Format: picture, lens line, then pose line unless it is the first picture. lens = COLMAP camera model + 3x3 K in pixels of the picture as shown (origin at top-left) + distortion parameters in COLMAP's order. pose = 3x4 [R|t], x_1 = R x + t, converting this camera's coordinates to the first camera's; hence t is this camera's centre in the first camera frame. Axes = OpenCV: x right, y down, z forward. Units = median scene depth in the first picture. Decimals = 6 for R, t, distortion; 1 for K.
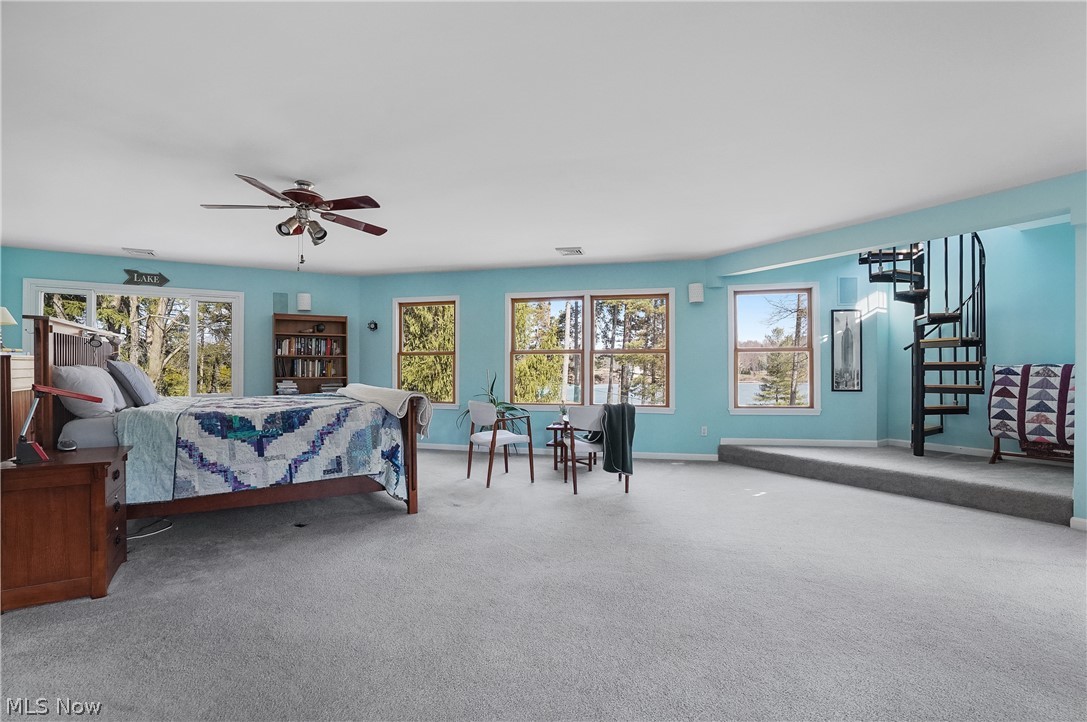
lens RADIAL K [[509.6, 0, 541.8], [0, 509.6, 372.5], [0, 0, 1]] dist [-0.071919, 0.024827]
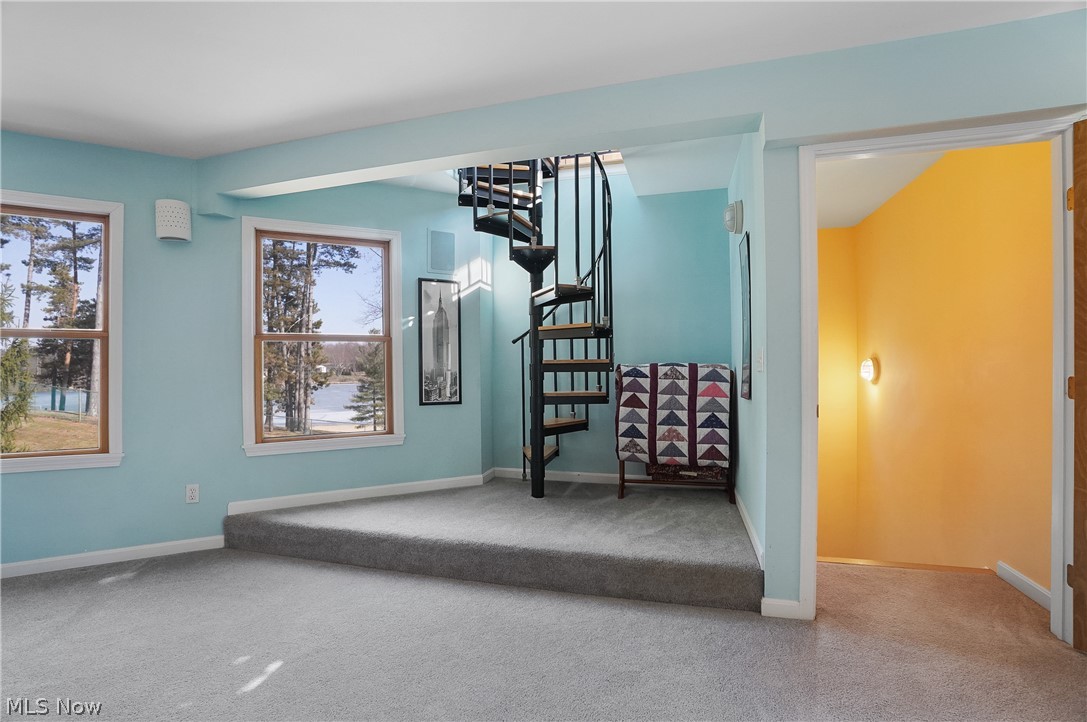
lens RADIAL K [[505.1, 0, 539.0], [0, 505.1, 369.5], [0, 0, 1]] dist [-0.070387, 0.028219]
pose [[0.730502, -0.003248, 0.682903, 0.291129], [0.008671, 0.999952, -0.004519, -0.004287], [-0.682856, 0.009223, 0.730495, 0.487866]]
